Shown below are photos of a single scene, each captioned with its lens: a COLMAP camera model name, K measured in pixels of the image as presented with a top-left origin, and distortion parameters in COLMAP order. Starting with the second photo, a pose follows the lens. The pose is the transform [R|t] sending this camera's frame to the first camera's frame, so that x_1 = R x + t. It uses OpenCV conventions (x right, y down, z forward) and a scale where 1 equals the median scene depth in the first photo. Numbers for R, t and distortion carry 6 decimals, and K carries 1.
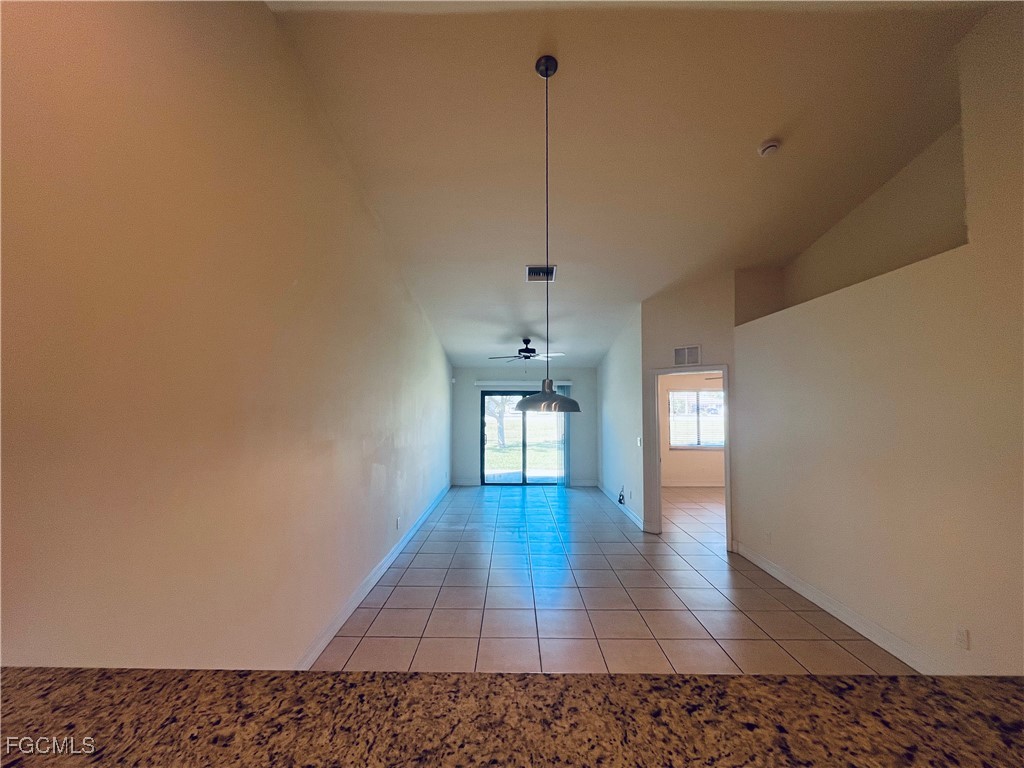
lens RADIAL K [[411.9, 0, 508.2], [0, 411.9, 387.4], [0, 0, 1]] dist [-0.002288, 0.000092]
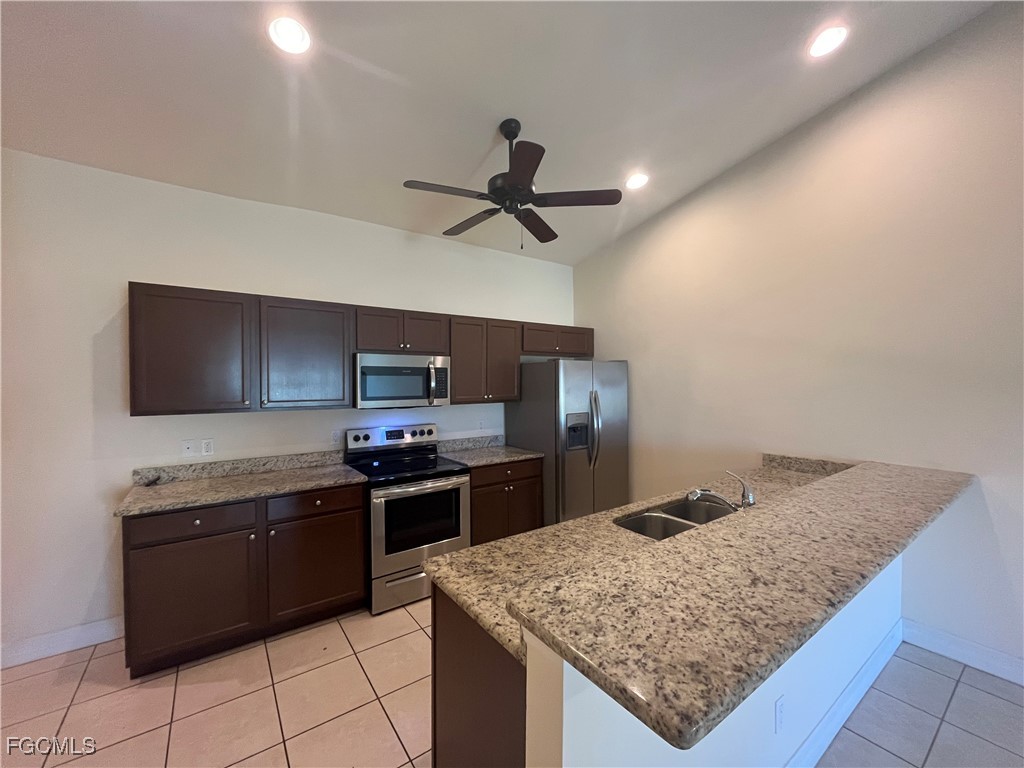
lens RADIAL K [[411.9, 0, 507.4], [0, 411.9, 382.4], [0, 0, 1]] dist [-0.002288, 0.000092]
pose [[-0.810832, 0.005455, -0.585254, 0.454696], [0.027680, 0.999195, -0.029036, 0.028784], [0.584624, -0.039743, -0.810330, 0.278048]]
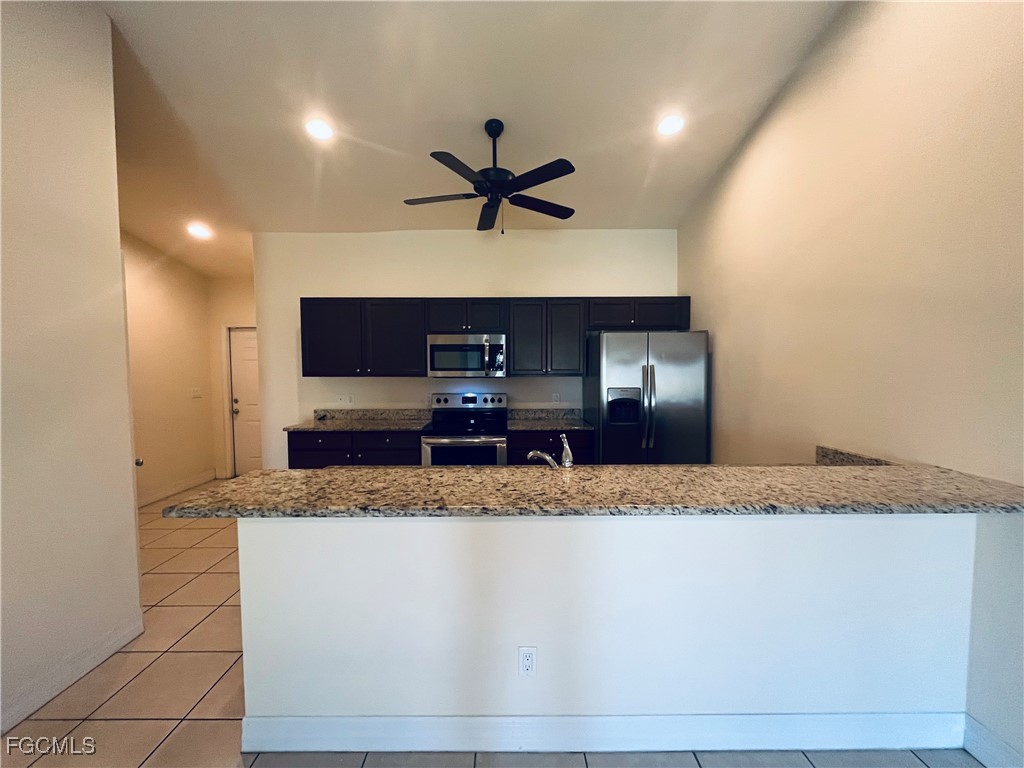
lens RADIAL K [[411.9, 0, 507.1], [0, 411.9, 381.3], [0, 0, 1]] dist [-0.002288, 0.000092]
pose [[-0.999943, 0.003945, -0.009962, 0.106485], [0.003998, 0.999978, -0.005245, 0.059366], [0.009941, -0.005285, -0.999937, 0.471043]]
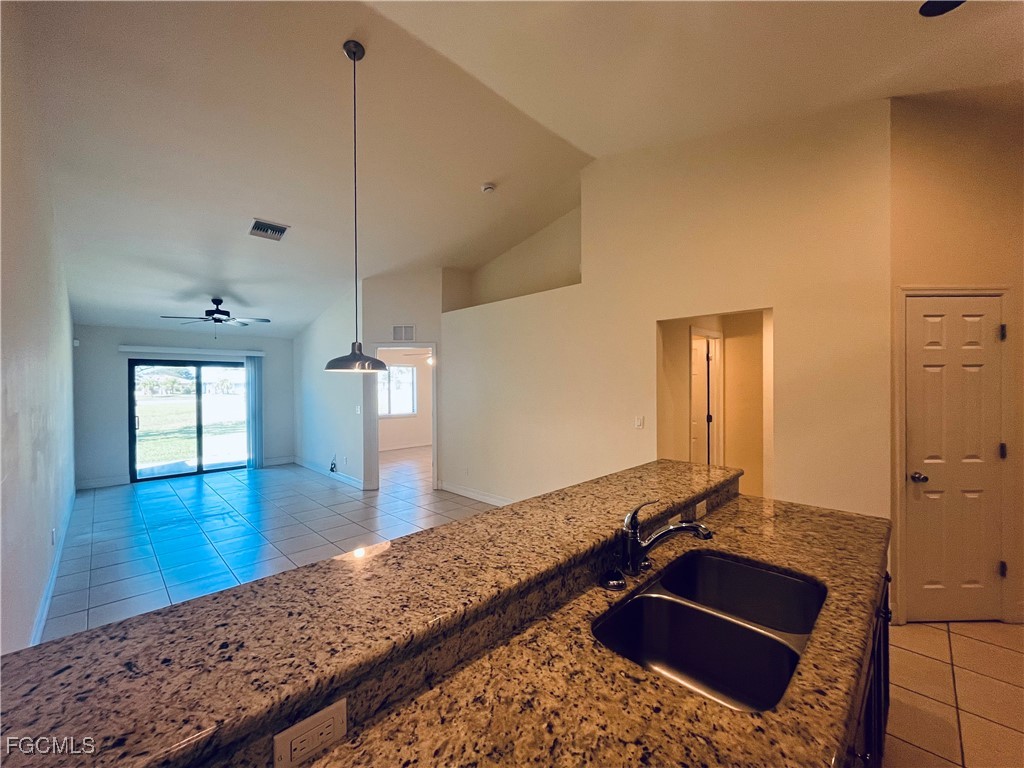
lens RADIAL K [[411.9, 0, 508.3], [0, 411.9, 386.0], [0, 0, 1]] dist [-0.002288, 0.000092]
pose [[0.702679, -0.011830, 0.711408, -0.216031], [-0.022446, 0.998996, 0.038782, 0.024104], [-0.711152, -0.043220, 0.701708, -0.042788]]
